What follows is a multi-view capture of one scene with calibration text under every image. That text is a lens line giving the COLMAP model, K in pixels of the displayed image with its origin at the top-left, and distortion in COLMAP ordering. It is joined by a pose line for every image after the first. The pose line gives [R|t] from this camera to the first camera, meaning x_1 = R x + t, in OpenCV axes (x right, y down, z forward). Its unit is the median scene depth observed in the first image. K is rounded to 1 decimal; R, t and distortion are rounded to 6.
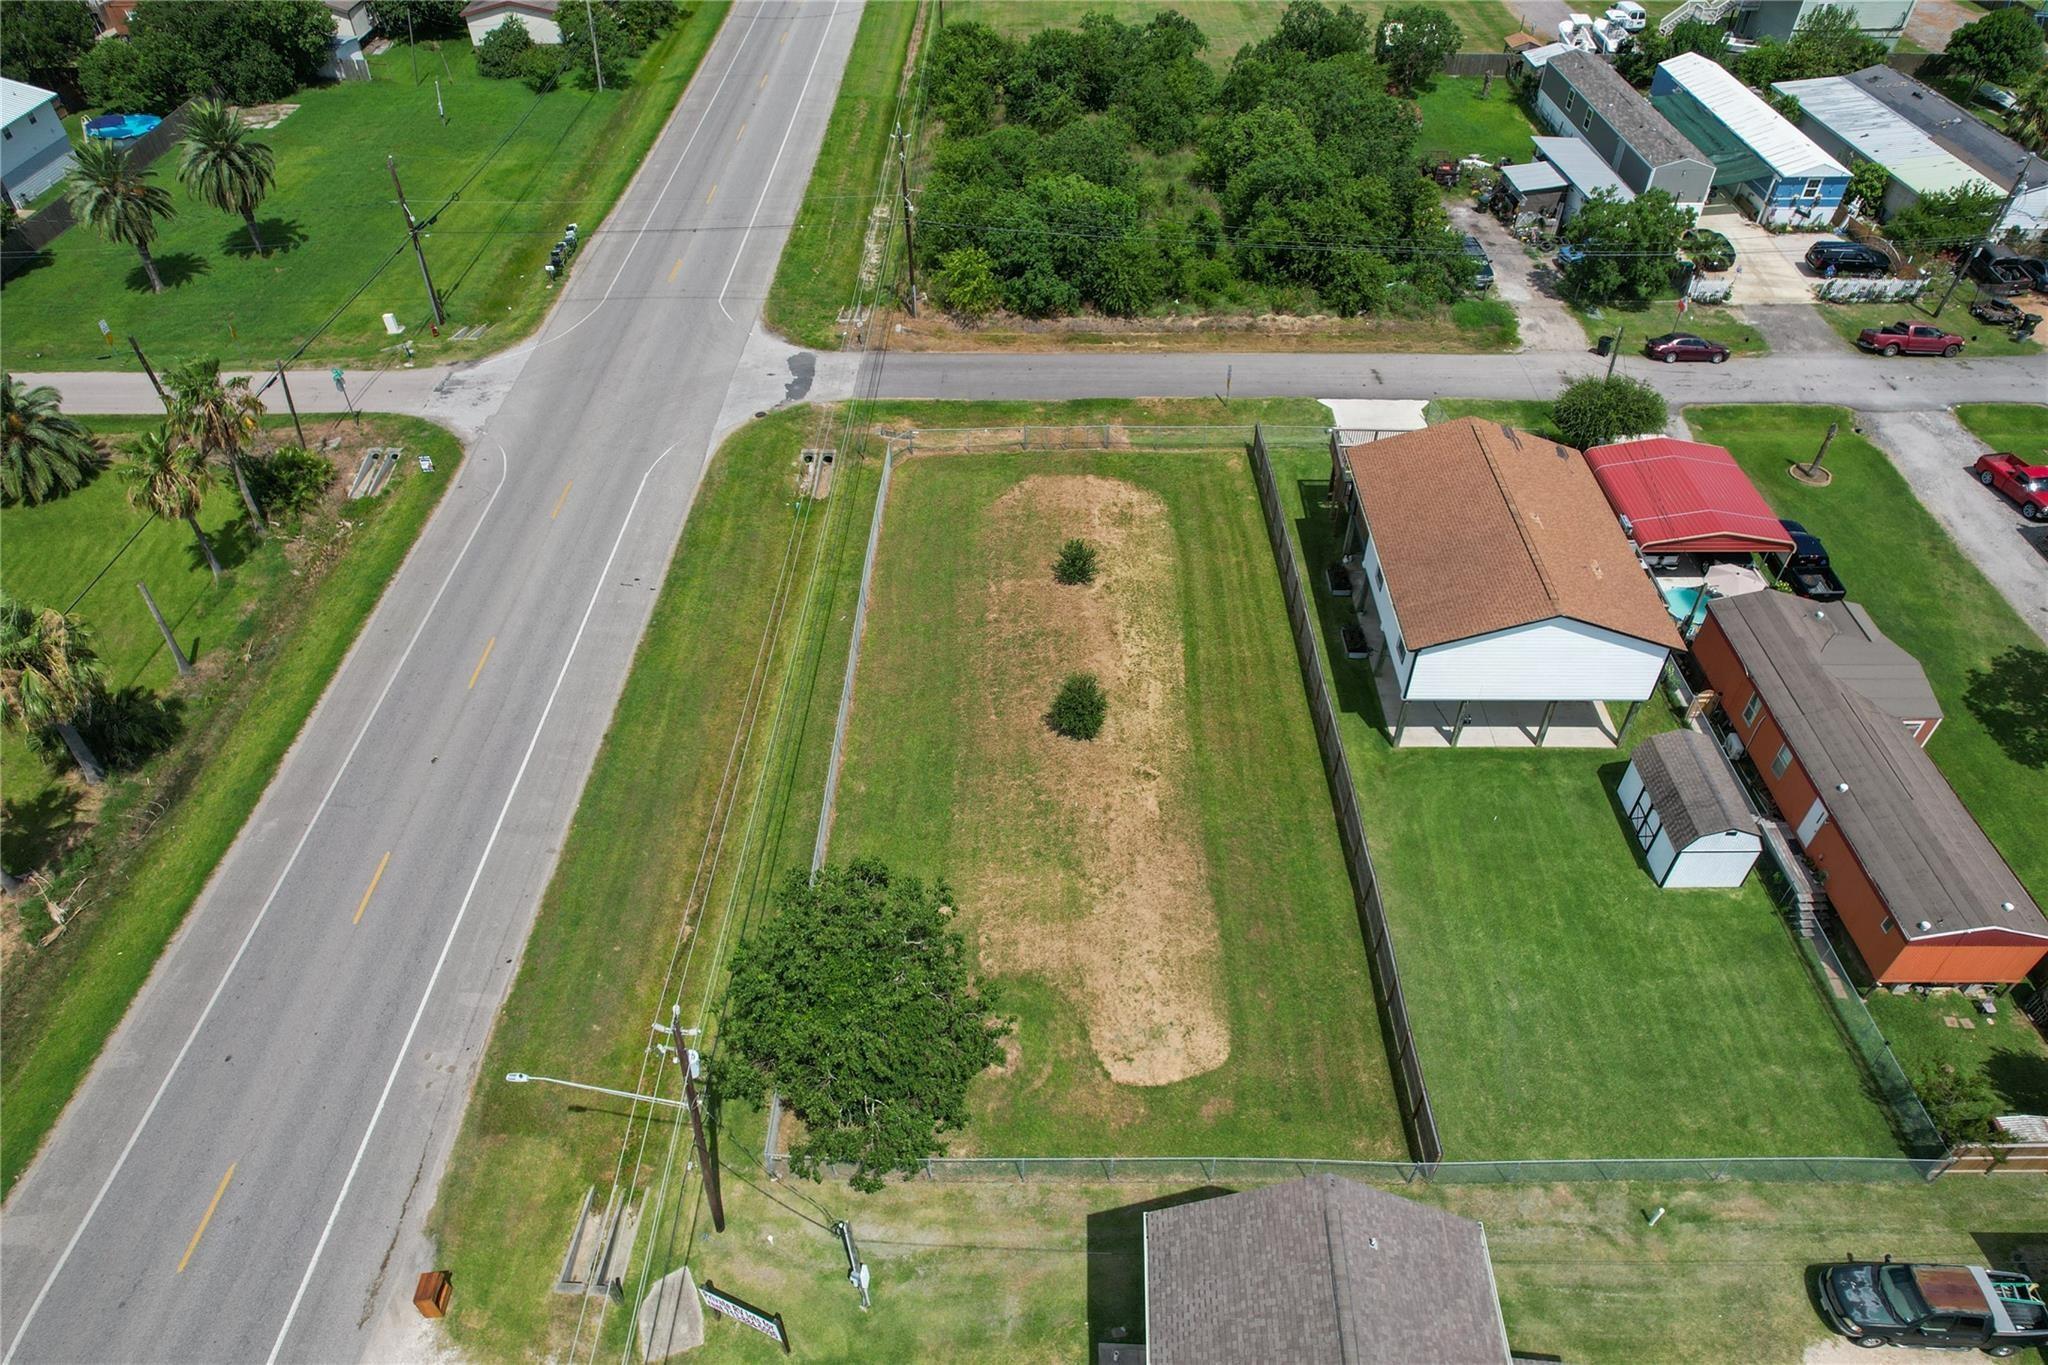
lens RADIAL K [[1311.5, 0, 1030.1], [0, 1311.5, 691.5], [0, 0, 1]] dist [-0.076083, 0.070414]
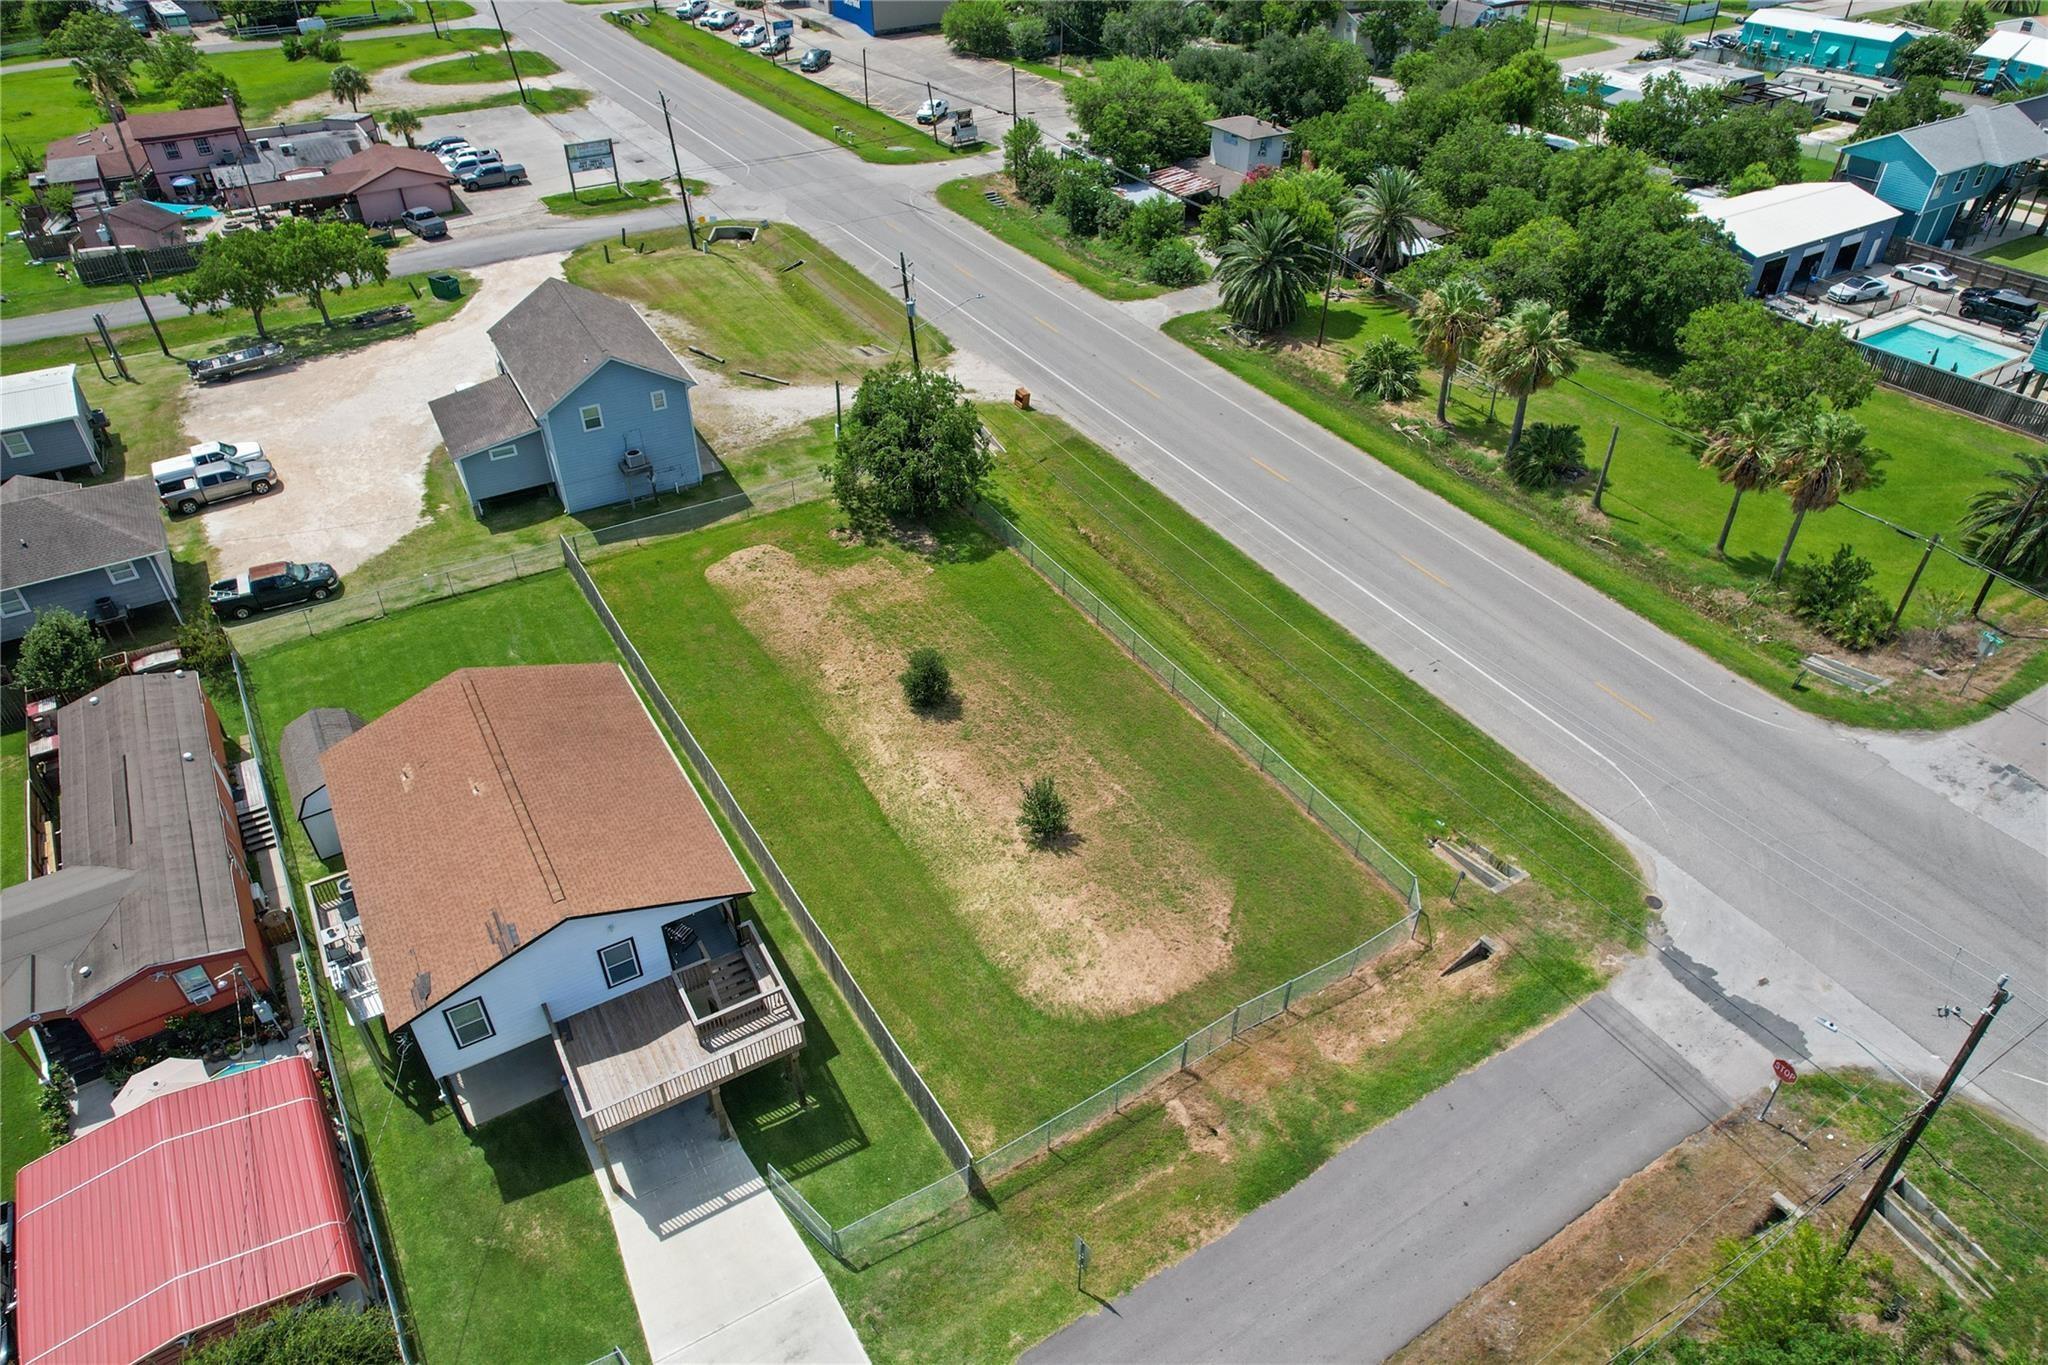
lens RADIAL K [[1311.5, 0, 1030.1], [0, 1311.5, 691.5], [0, 0, 1]] dist [-0.076083, 0.070414]
pose [[-0.851174, 0.318815, -0.416964, 0.321303], [-0.358004, 0.228305, 0.905379, -0.761610], [0.383843, 0.919910, -0.080190, 0.883313]]
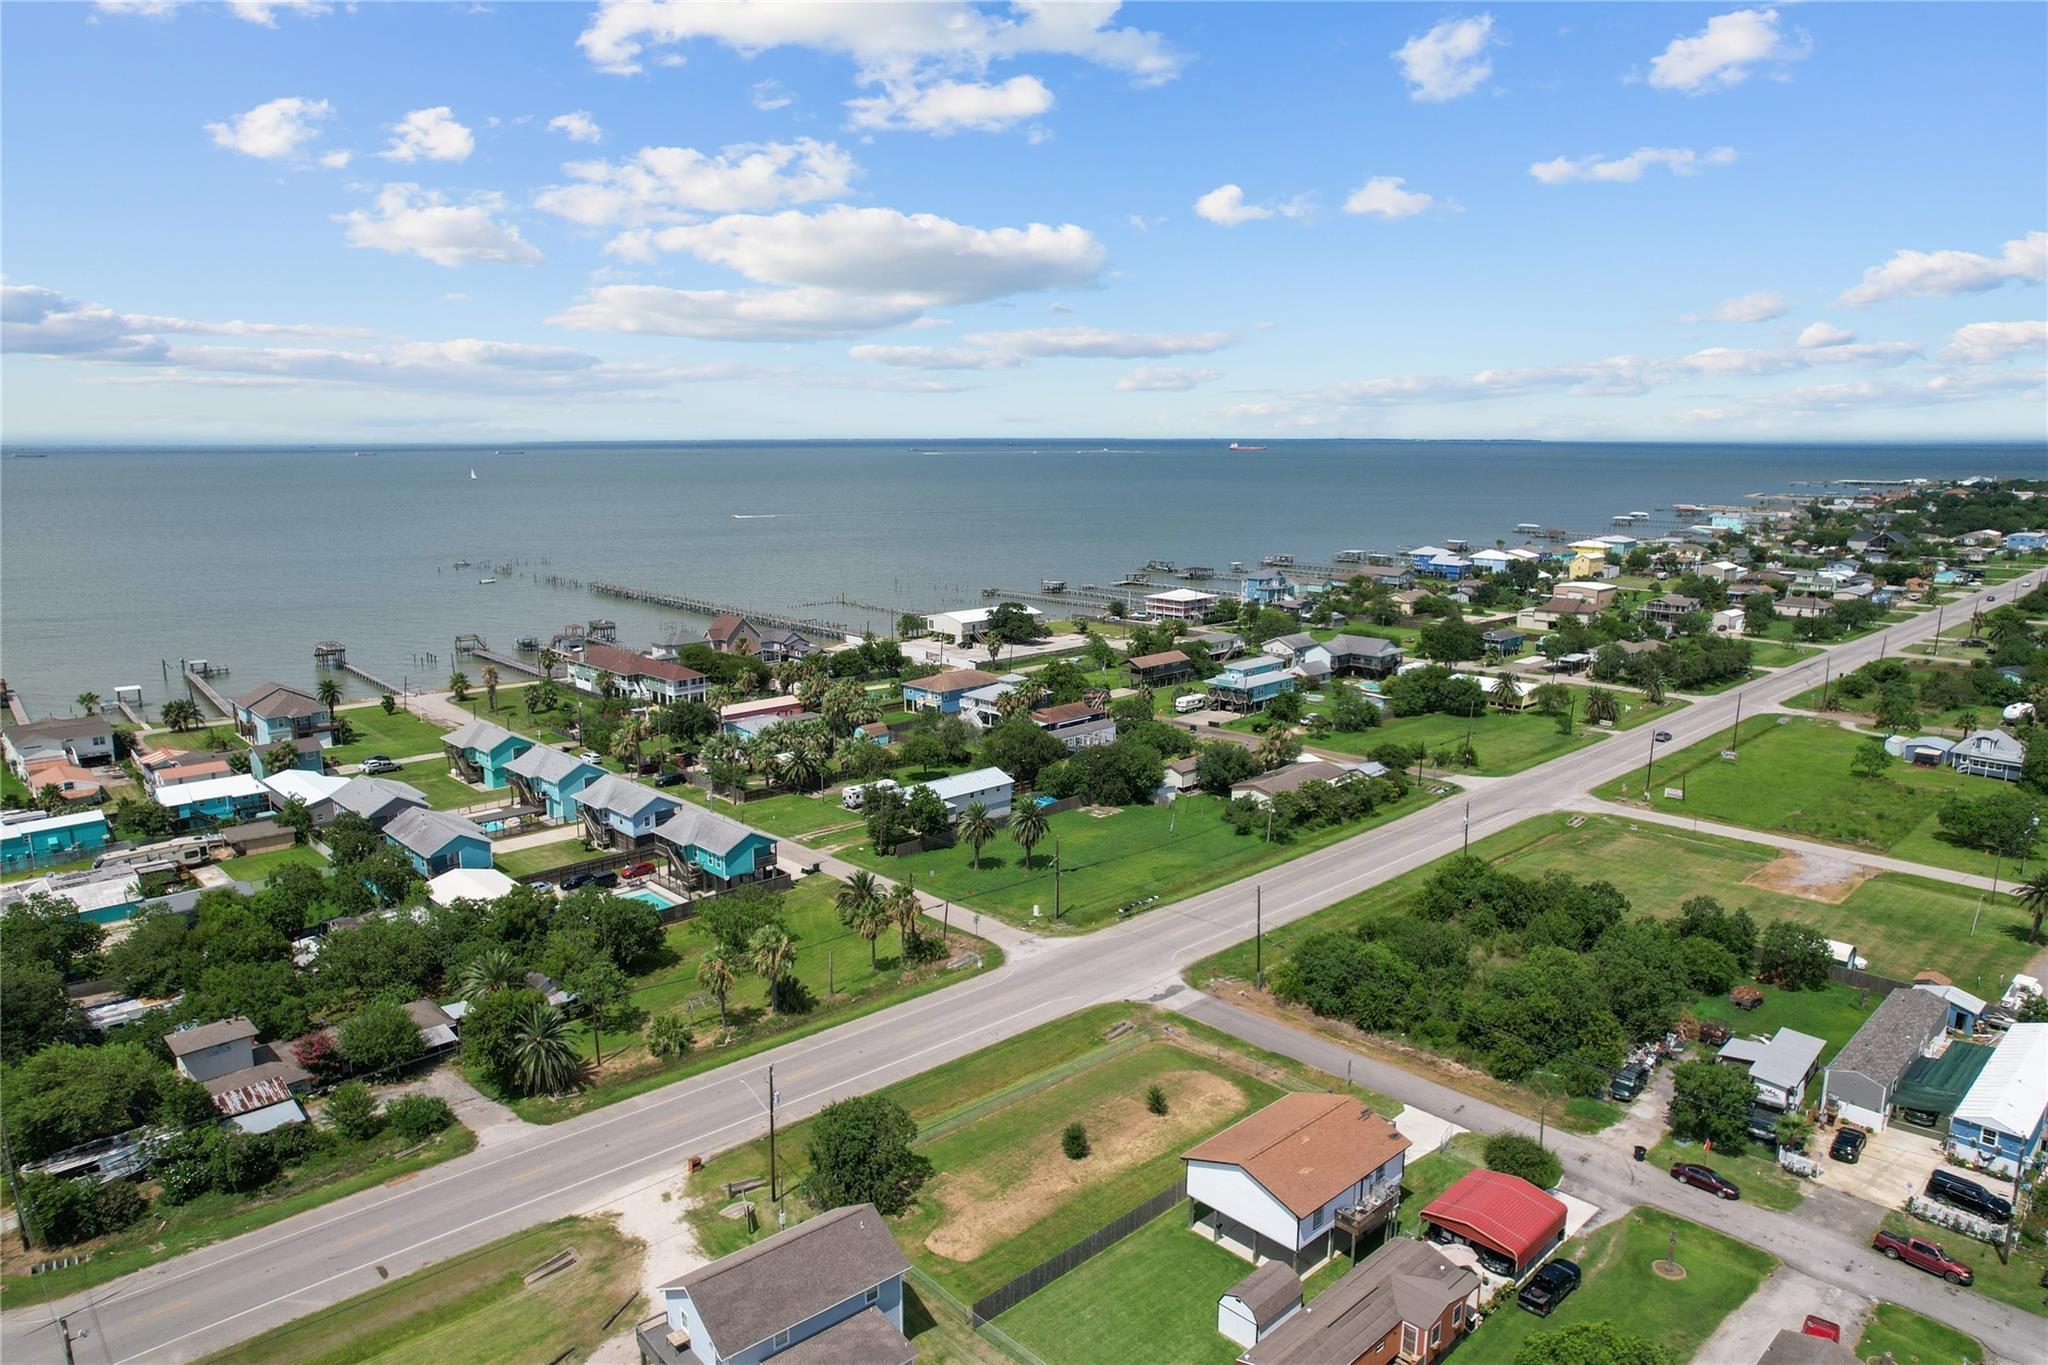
lens RADIAL K [[1311.5, 0, 1030.1], [0, 1311.5, 691.5], [0, 0, 1]] dist [-0.076083, 0.070414]
pose [[0.686594, 0.140554, -0.713325, 1.019022], [-0.495589, 0.808352, -0.317739, 0.095684], [0.531958, 0.571674, 0.624667, -0.511726]]
